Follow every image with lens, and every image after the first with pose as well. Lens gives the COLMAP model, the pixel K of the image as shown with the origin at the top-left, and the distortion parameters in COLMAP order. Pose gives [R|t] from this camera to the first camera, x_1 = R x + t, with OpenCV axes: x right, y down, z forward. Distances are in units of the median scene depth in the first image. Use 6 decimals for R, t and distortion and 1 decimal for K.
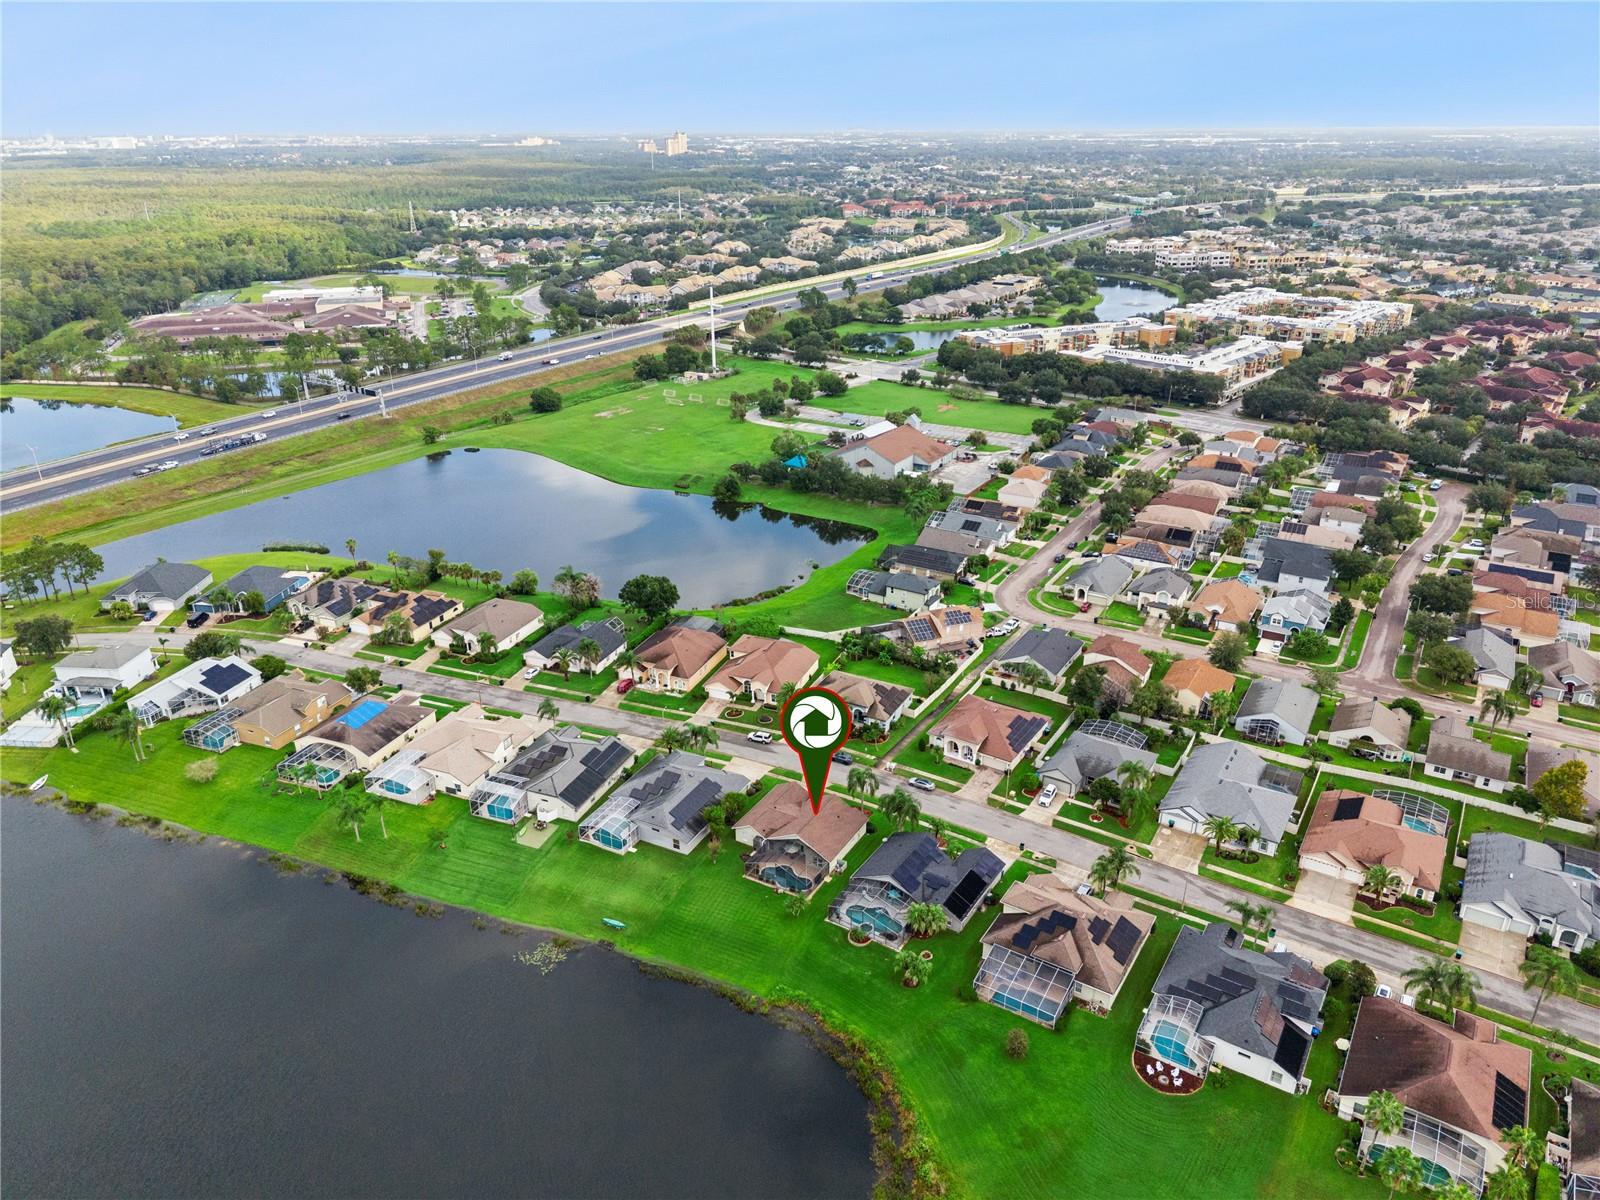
lens RADIAL K [[1074.5, 0, 800.0], [0, 1074.5, 600.0], [0, 0, 1]] dist [0.056477, -0.078144]
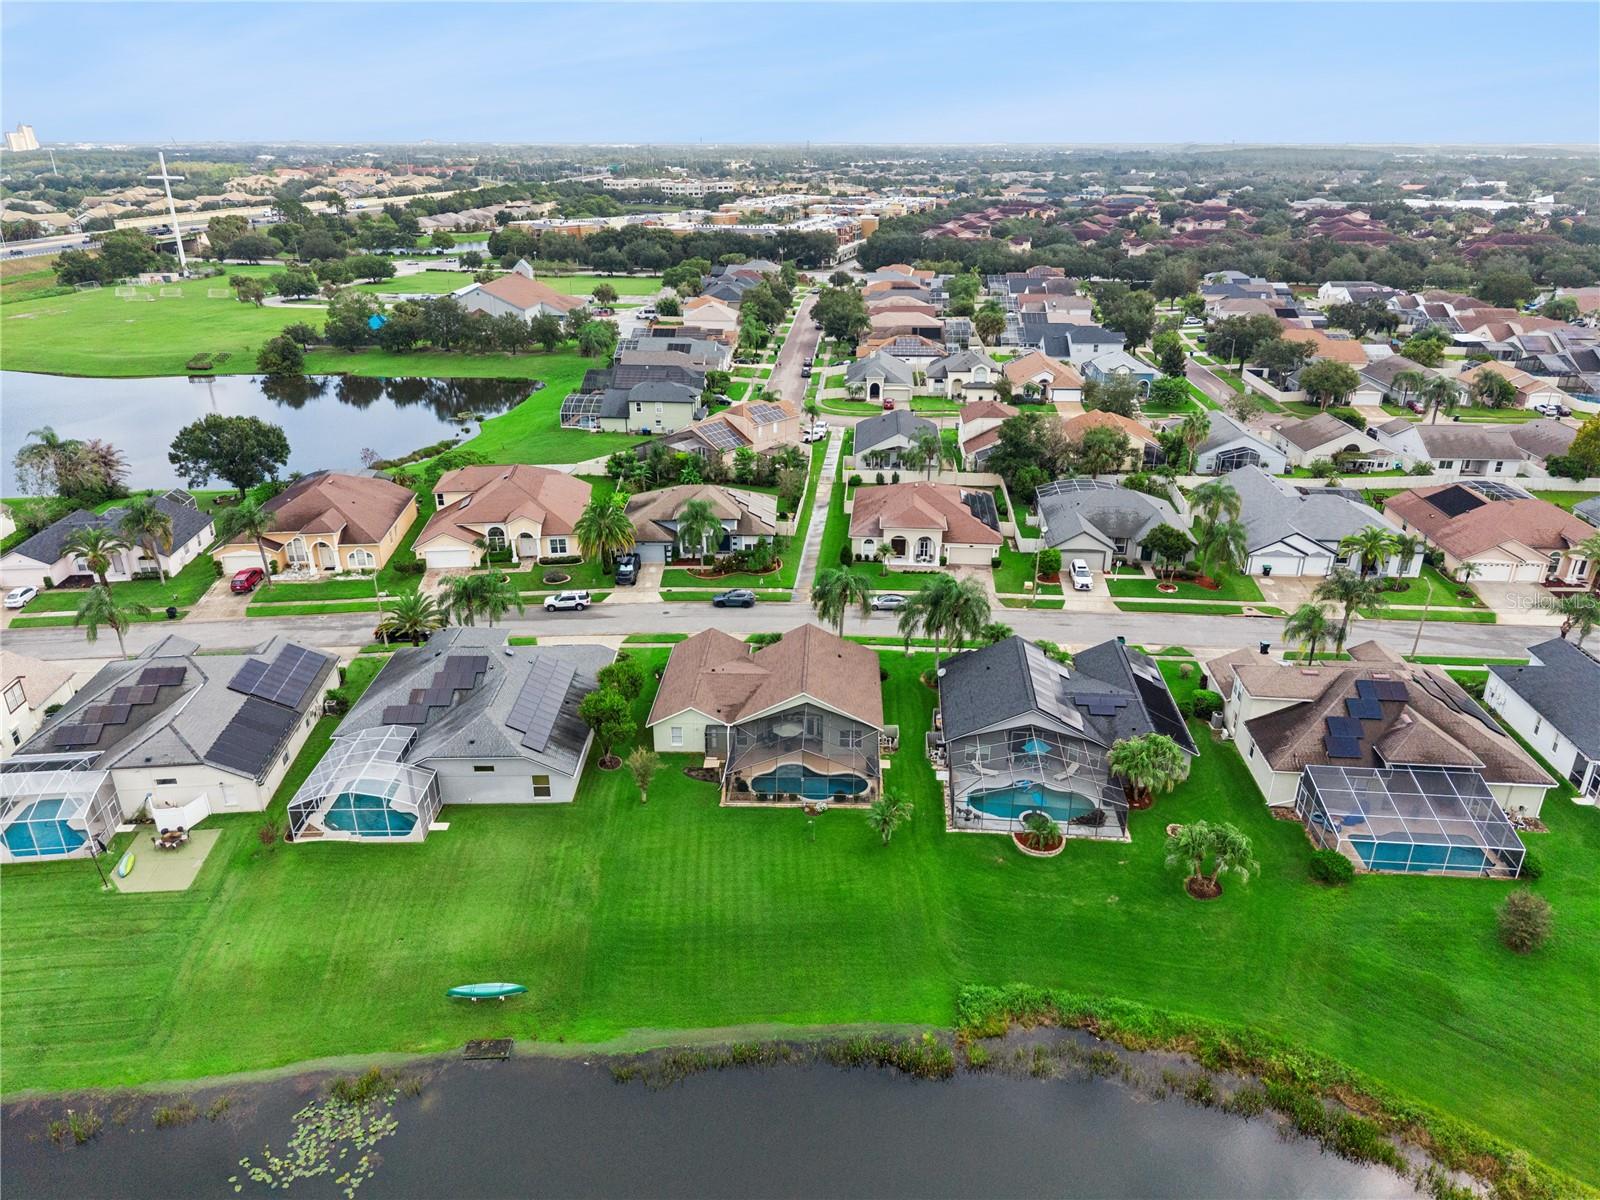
lens RADIAL K [[1074.5, 0, 800.0], [0, 1074.5, 600.0], [0, 0, 1]] dist [0.056477, -0.078144]
pose [[0.884733, -0.179746, 0.430045, -0.180708], [0.184076, 0.982394, 0.031910, 0.142982], [-0.428209, 0.050929, 0.902244, 0.500813]]
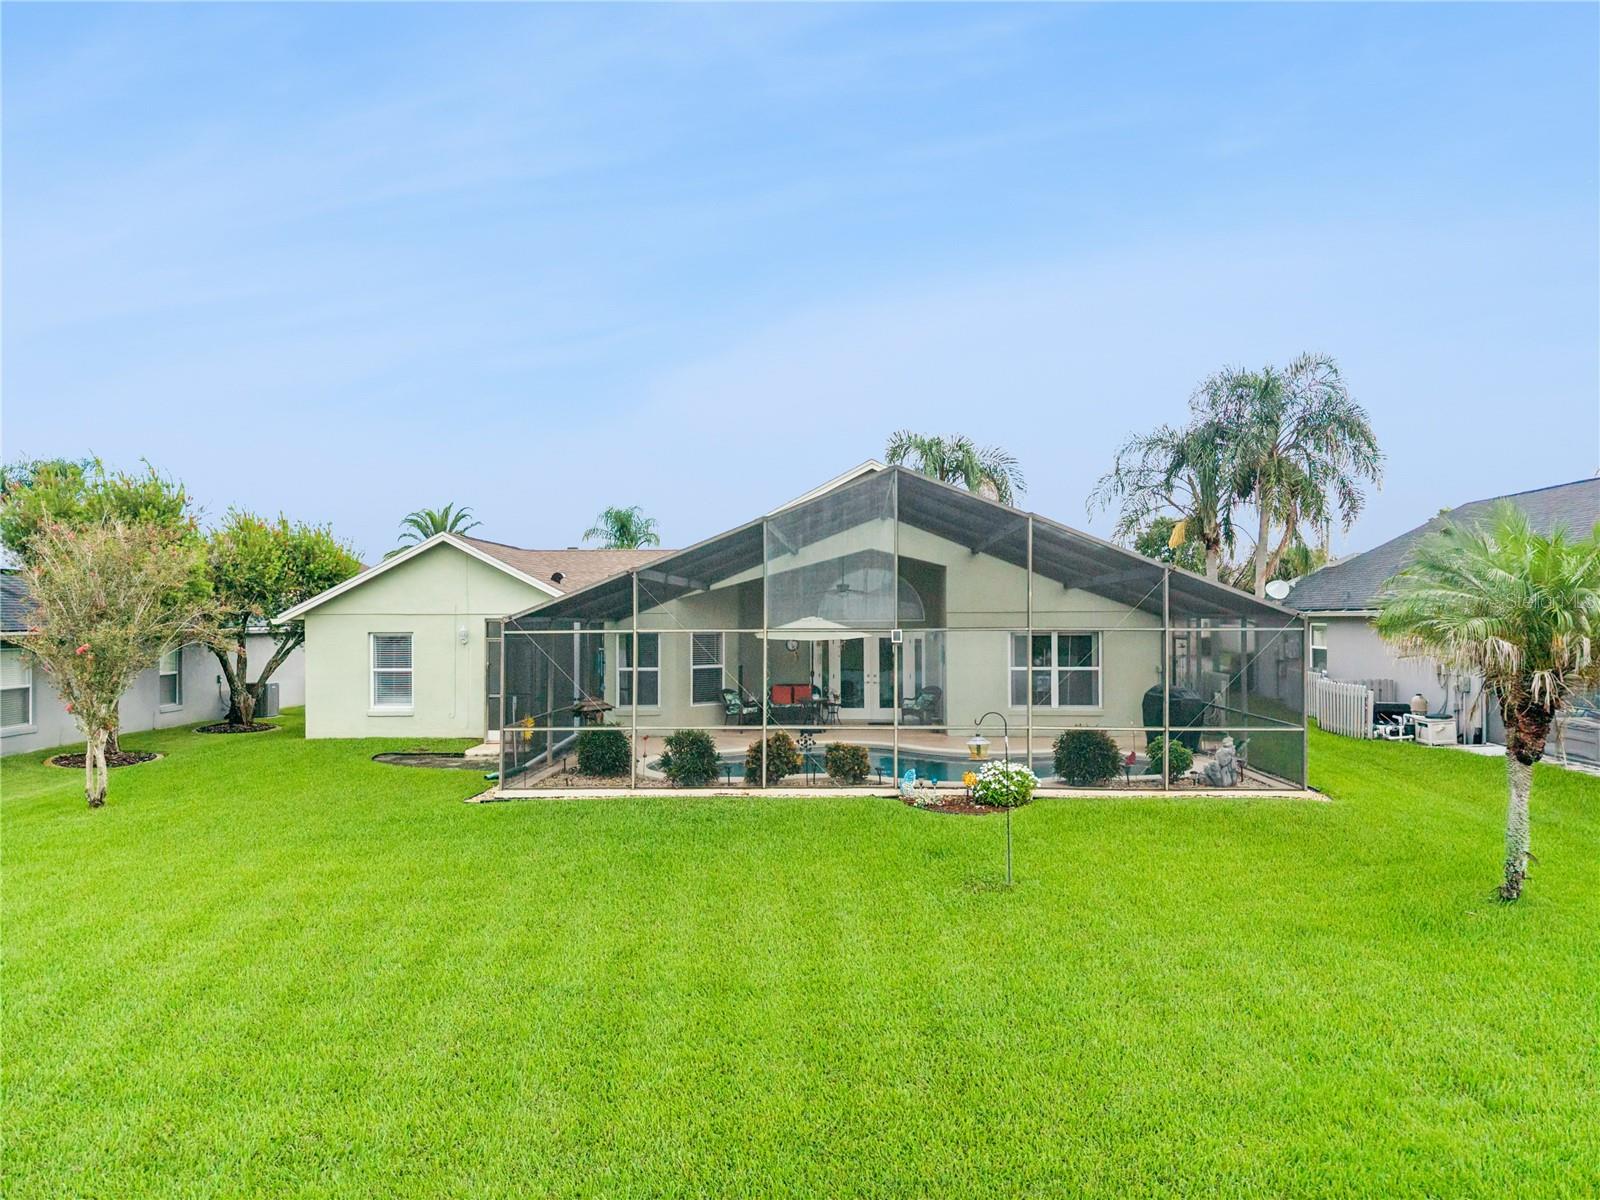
lens RADIAL K [[1074.5, 0, 800.0], [0, 1074.5, 600.0], [0, 0, 1]] dist [0.056477, -0.078144]
pose [[0.884958, 0.007520, 0.465610, -0.061556], [0.188907, 0.908104, -0.373712, 0.247296], [-0.425633, 0.418676, 0.802214, 0.805621]]
